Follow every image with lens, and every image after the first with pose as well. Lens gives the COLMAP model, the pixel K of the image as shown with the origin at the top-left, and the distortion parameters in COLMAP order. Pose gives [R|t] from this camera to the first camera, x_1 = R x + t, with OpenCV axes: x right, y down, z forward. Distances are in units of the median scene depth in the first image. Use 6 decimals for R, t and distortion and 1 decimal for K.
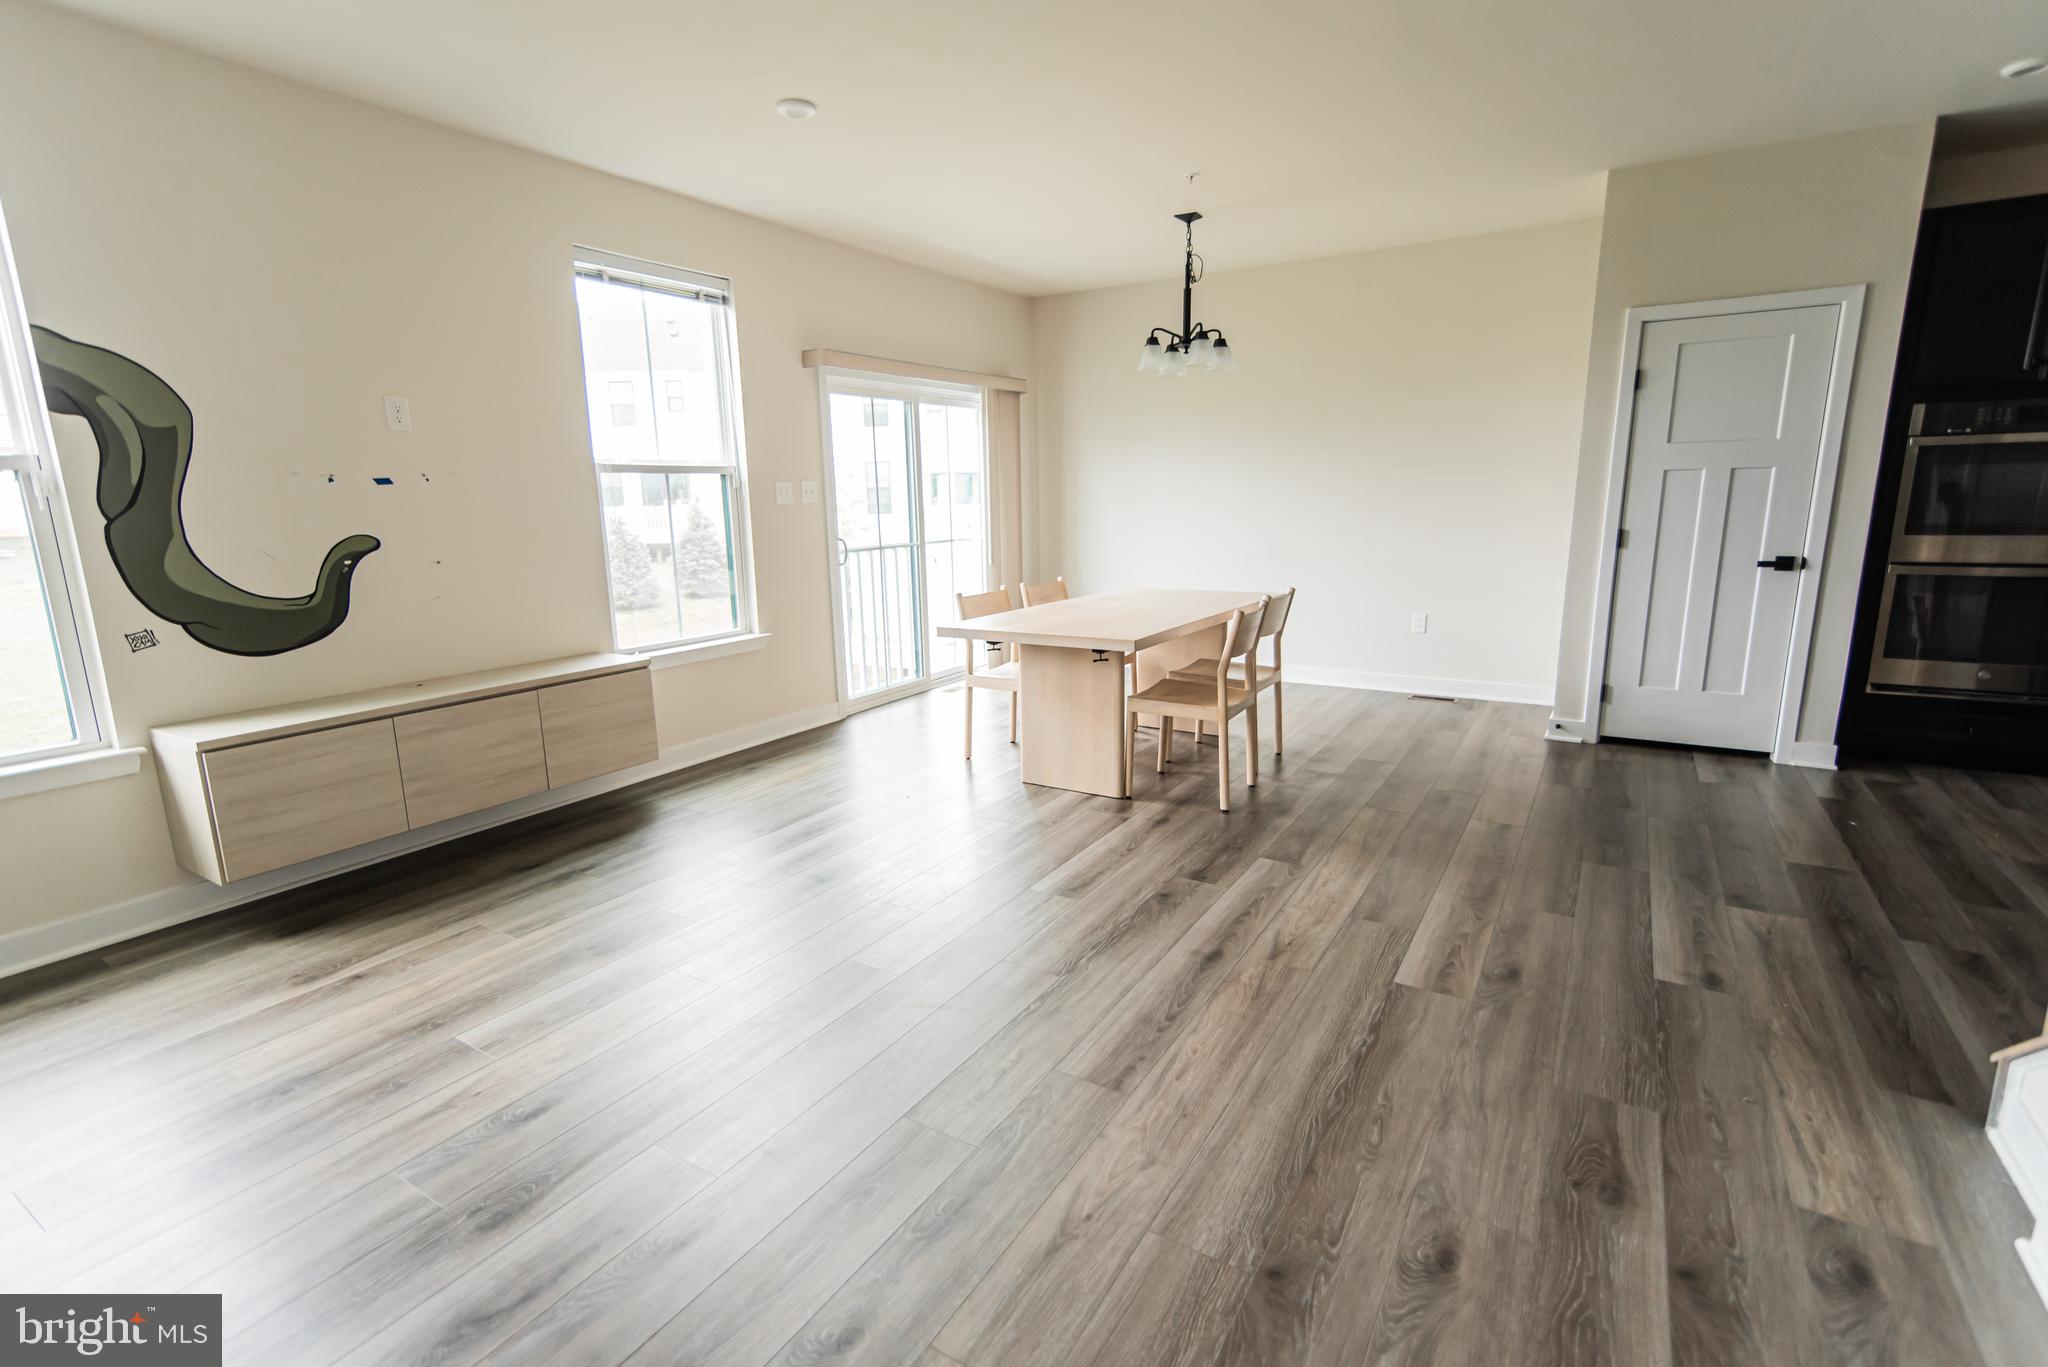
lens RADIAL K [[948.7, 0, 1016.2], [0, 948.7, 686.7], [0, 0, 1]] dist [0.014709, -0.000897]
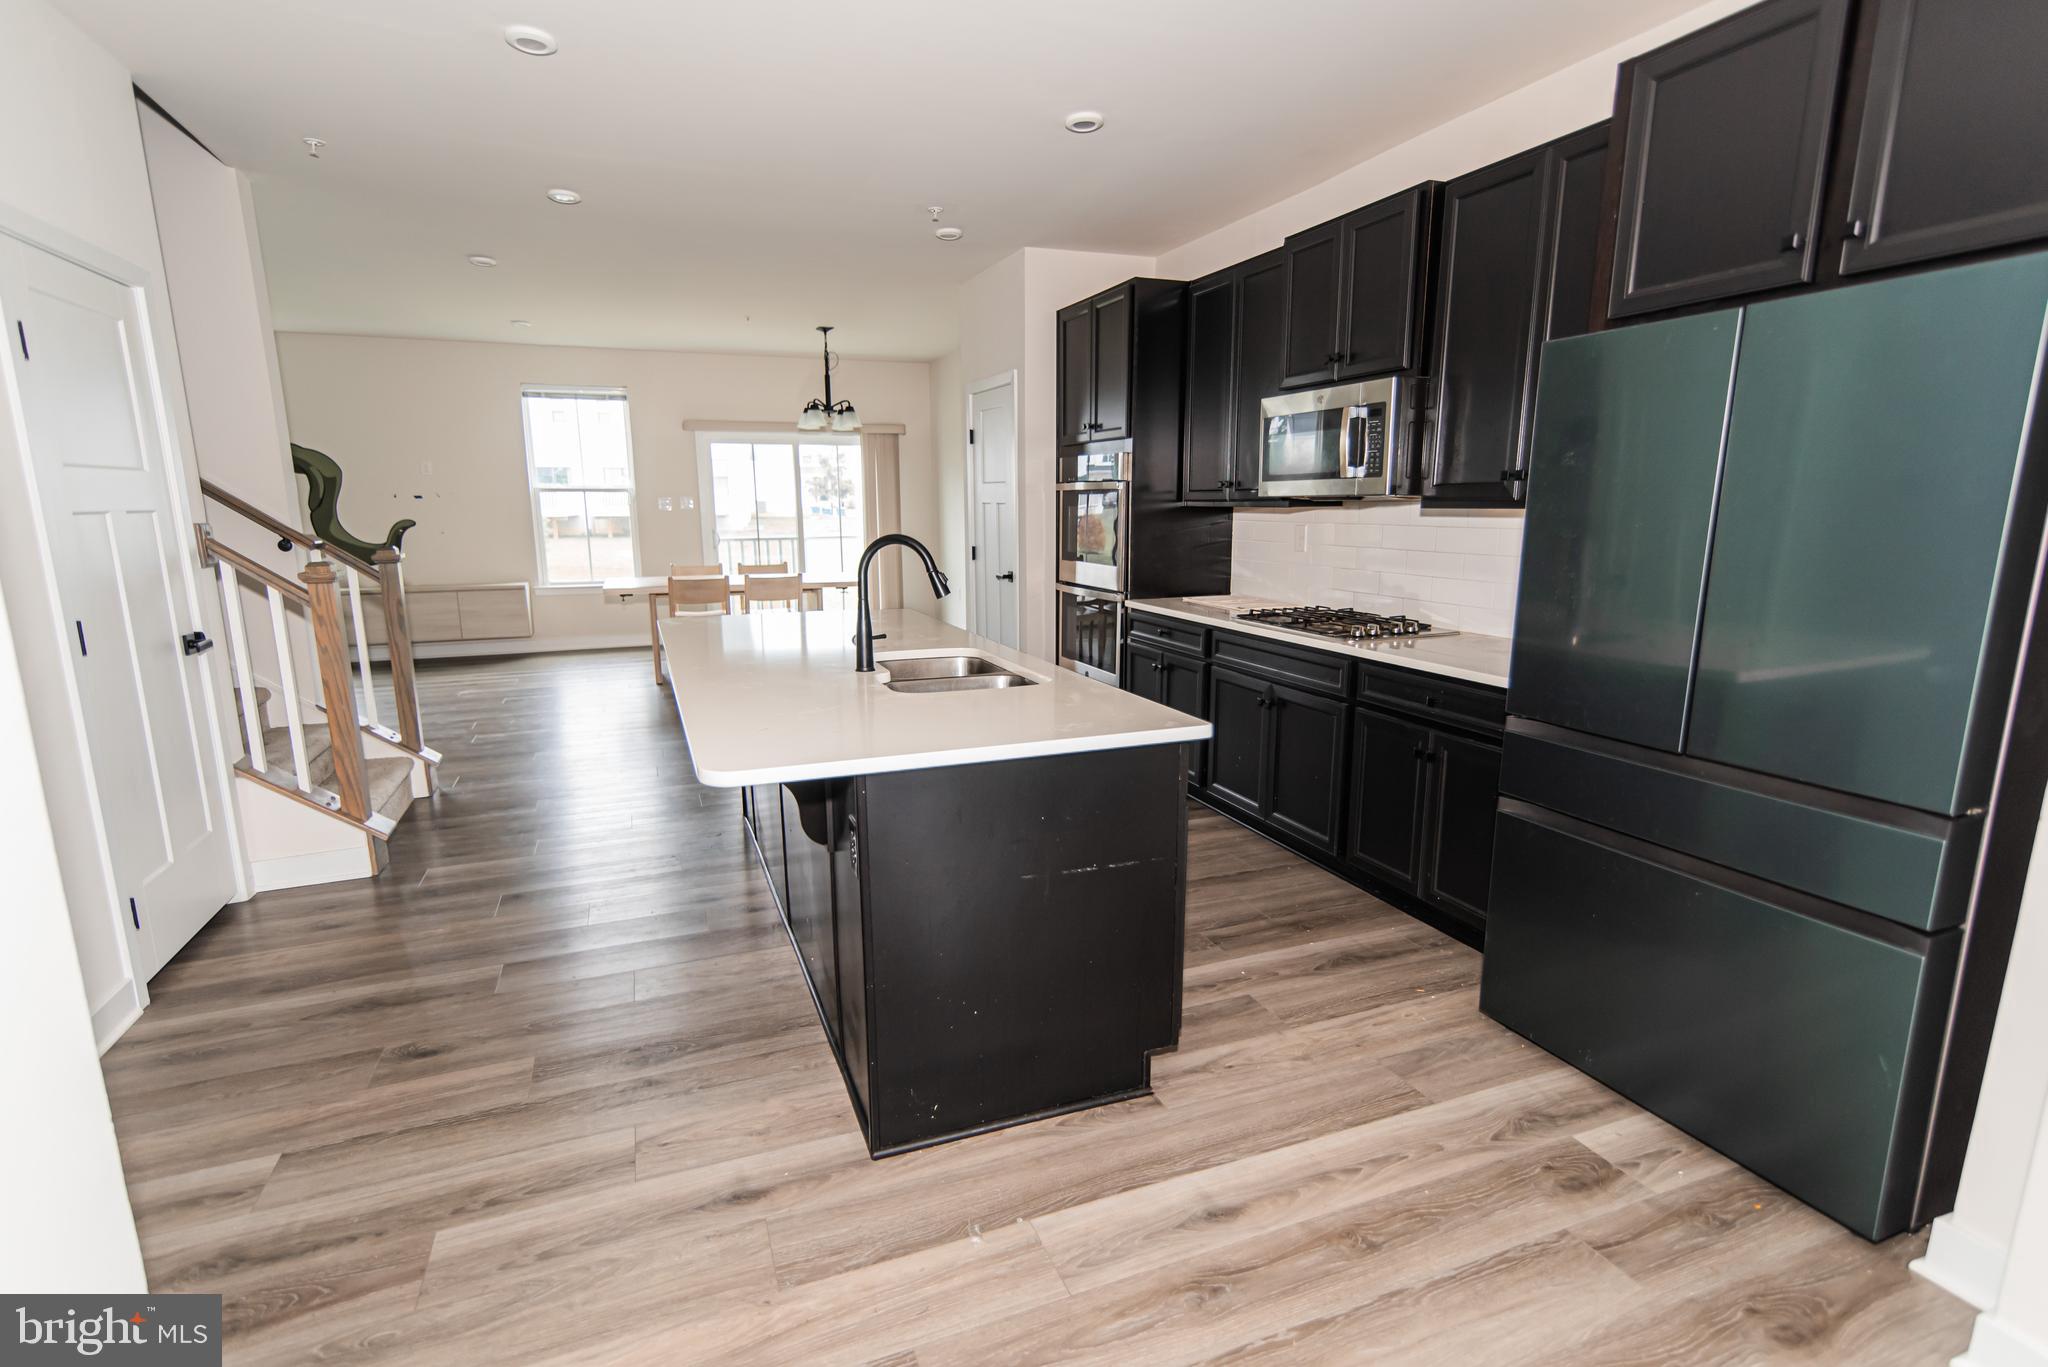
lens RADIAL K [[980.2, 0, 1021.2], [0, 980.2, 687.1], [0, 0, 1]] dist [0.020497, 0.000000]
pose [[0.808484, 0.128060, -0.574416, 1.711398], [-0.128931, 0.990869, 0.039434, -0.032827], [0.574221, 0.042179, 0.817613, -0.101579]]
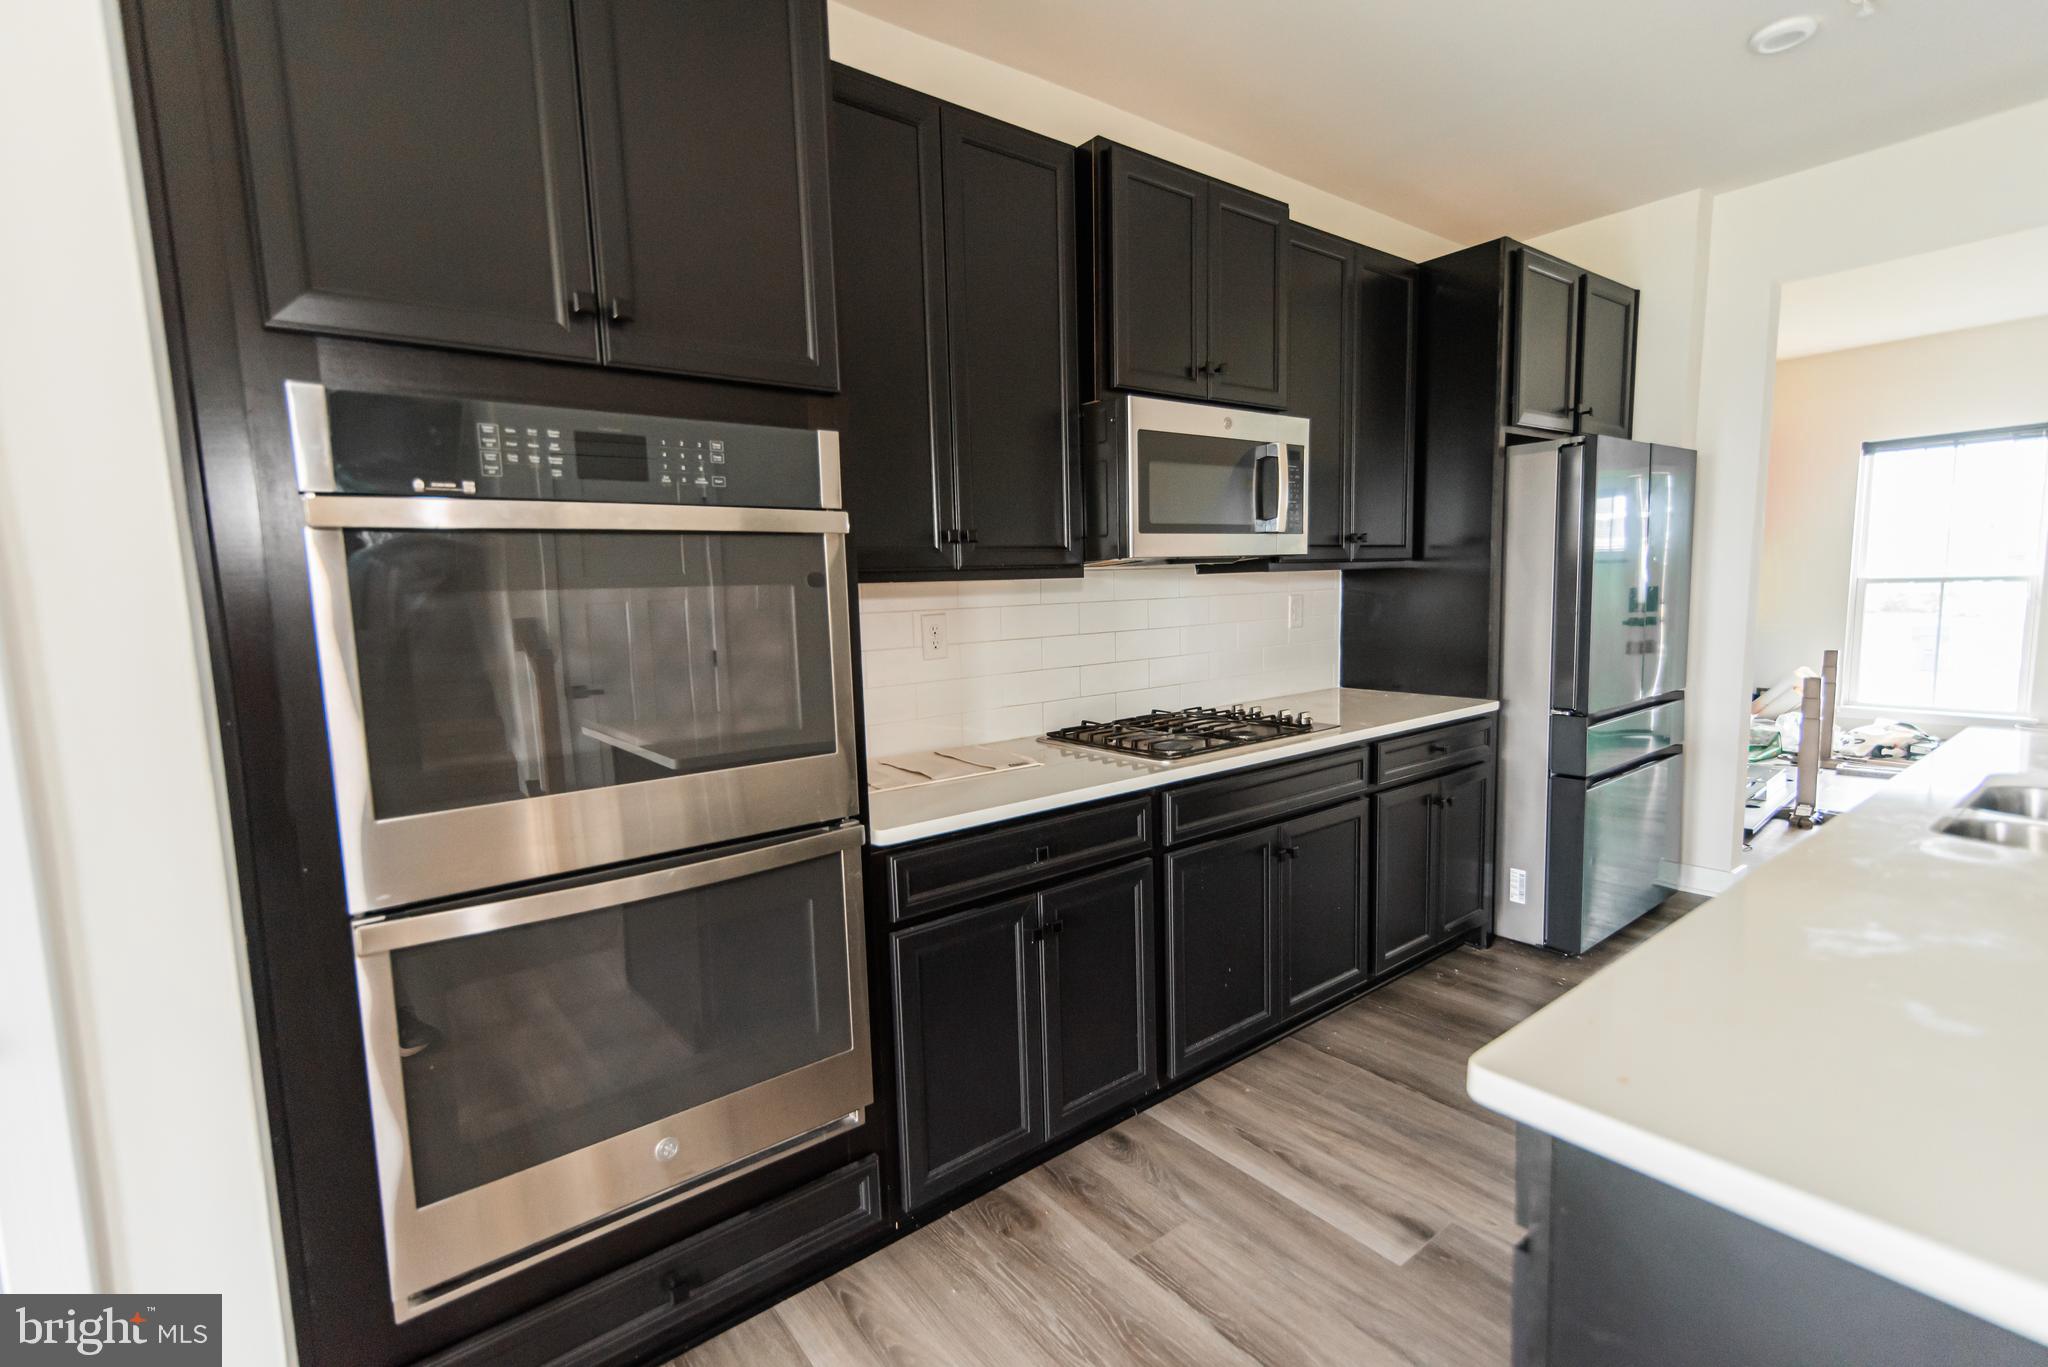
lens RADIAL K [[922.2, 0, 1023.5], [0, 922.2, 687.7], [0, 0, 1]] dist [-0.002988, -0.000302]
pose [[0.338010, -0.094685, 0.936368, 0.751616], [0.213908, 0.976616, 0.021539, -0.167003], [-0.916511, 0.193016, 0.350360, 0.730294]]
